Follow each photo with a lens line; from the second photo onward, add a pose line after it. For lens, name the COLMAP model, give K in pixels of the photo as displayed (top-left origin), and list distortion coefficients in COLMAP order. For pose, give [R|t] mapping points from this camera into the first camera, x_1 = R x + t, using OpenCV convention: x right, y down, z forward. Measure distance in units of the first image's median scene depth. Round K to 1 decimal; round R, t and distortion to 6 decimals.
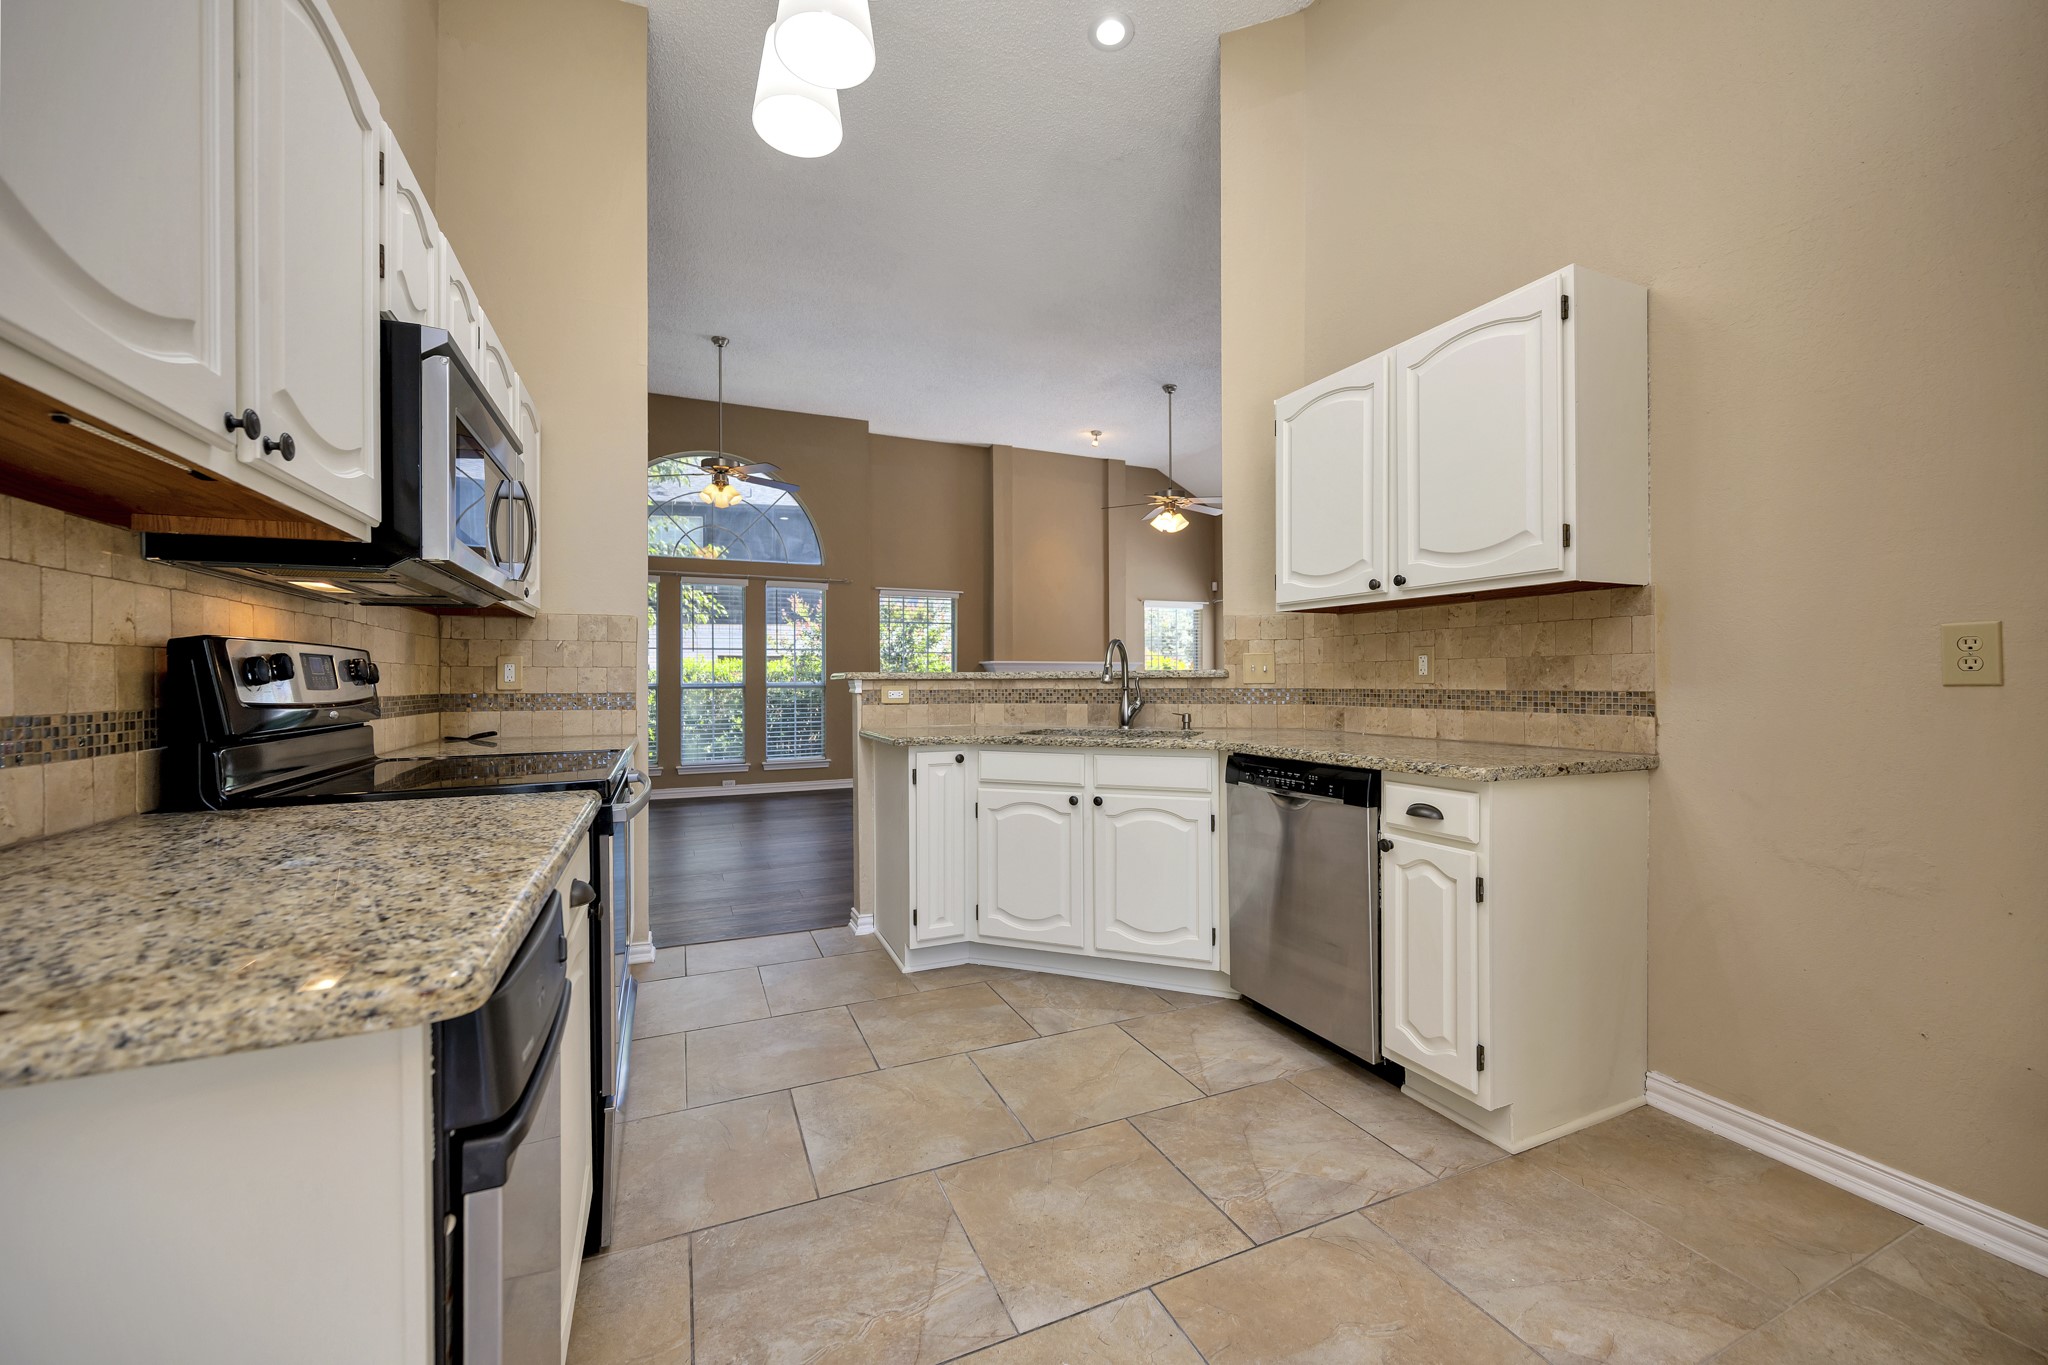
lens RADIAL K [[807.6, 0, 1045.5], [0, 807.6, 679.7], [0, 0, 1]] dist [-0.001966, 0.001281]
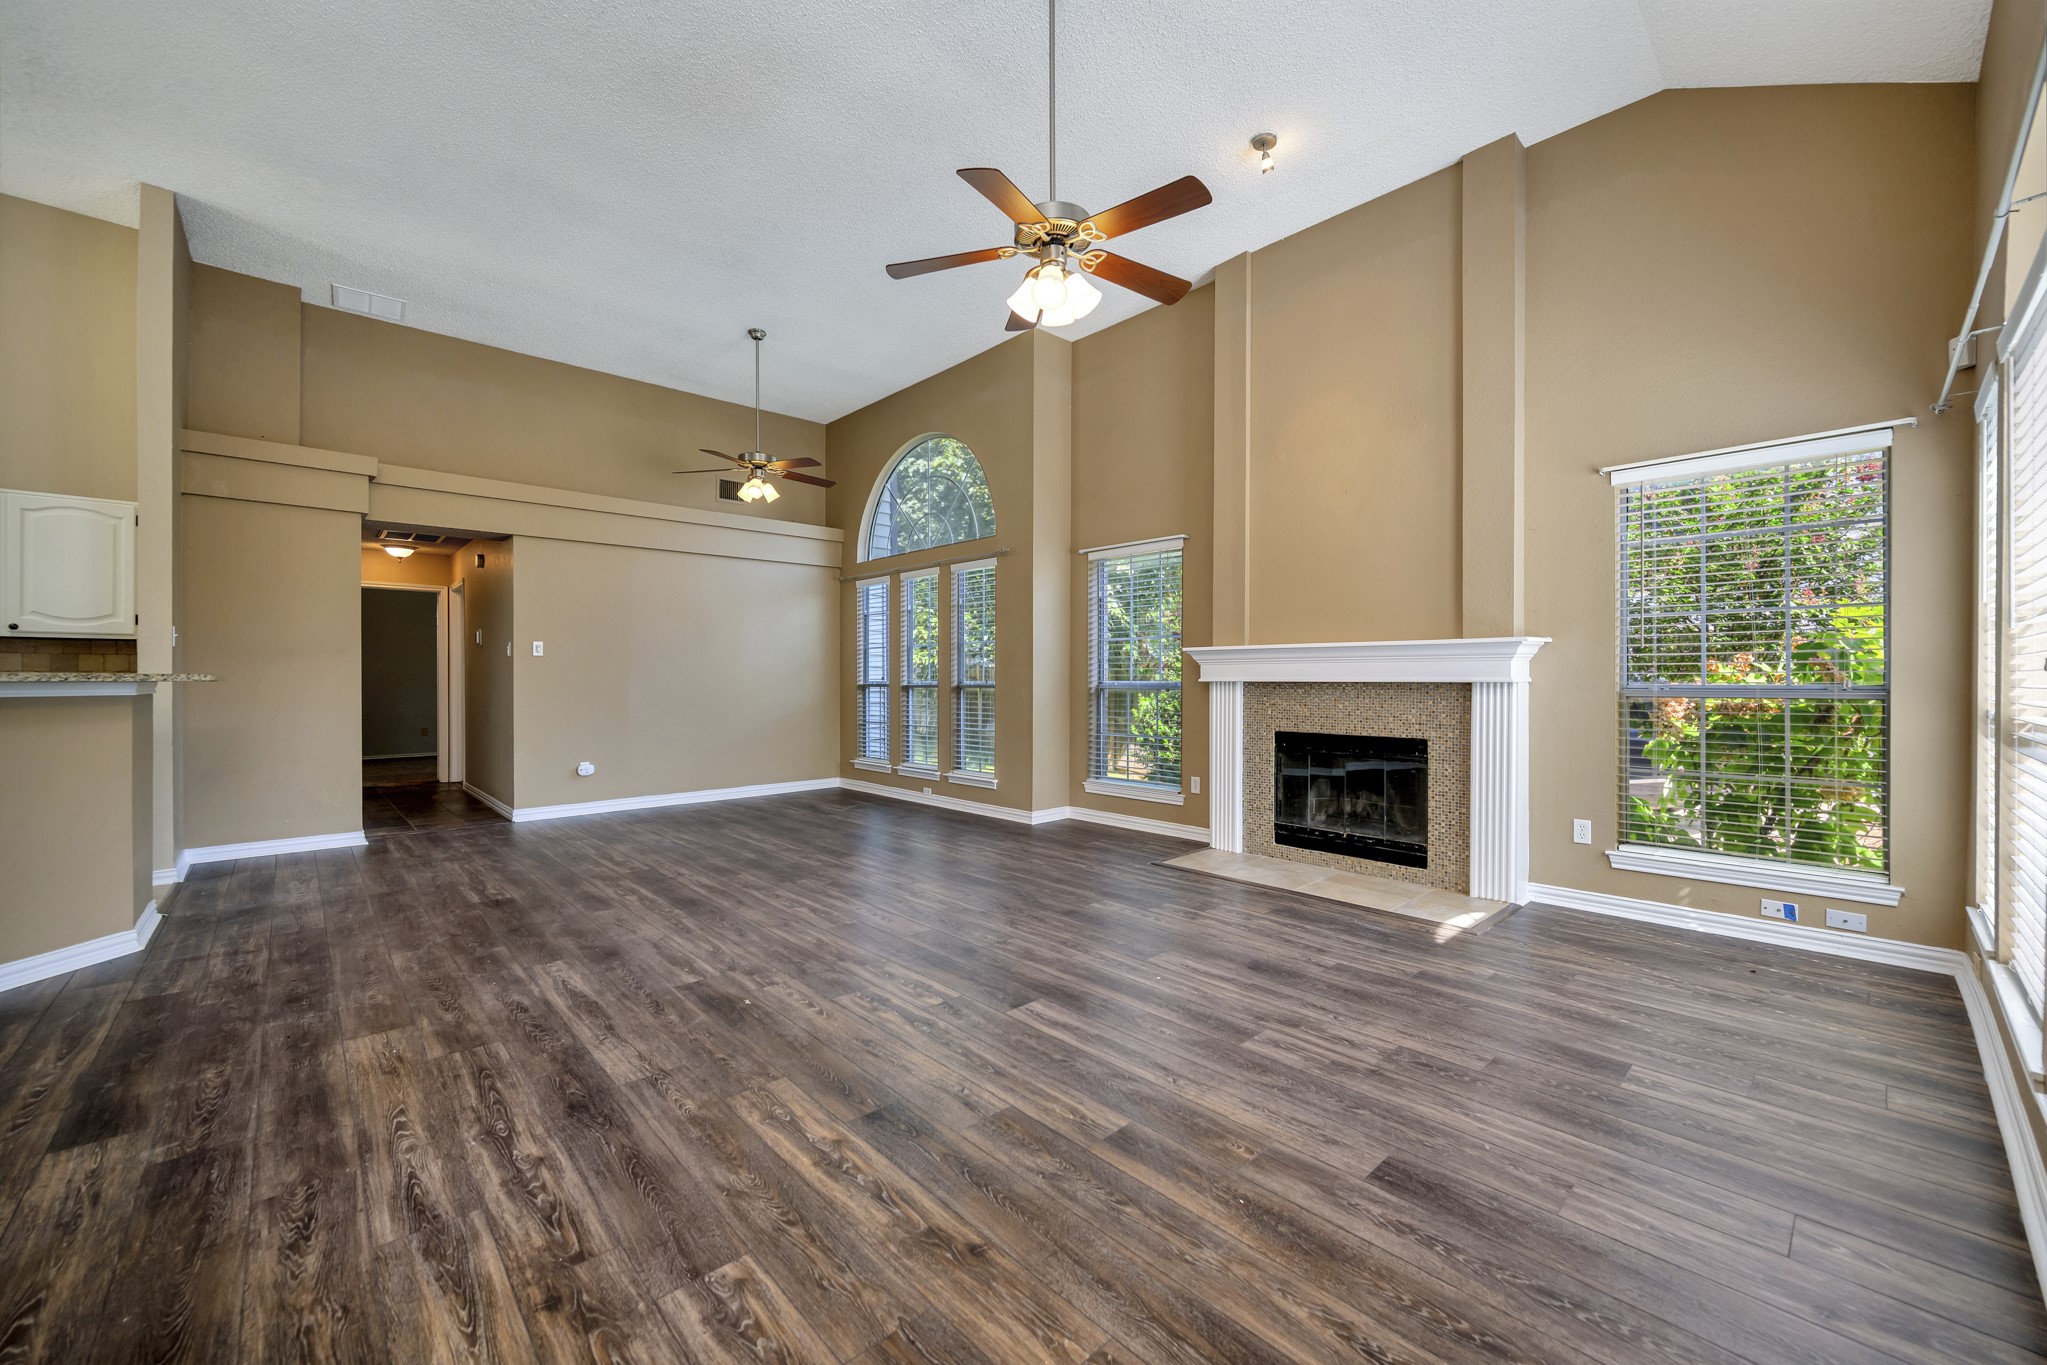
lens RADIAL K [[807.2, 0, 1040.2], [0, 807.2, 676.8], [0, 0, 1]] dist [-0.001966, 0.001281]
pose [[0.313614, 0.000737, -0.949550, 0.434331], [0.000690, 0.999999, 0.001004, -0.002270], [0.949550, -0.000970, 0.313613, 0.696832]]
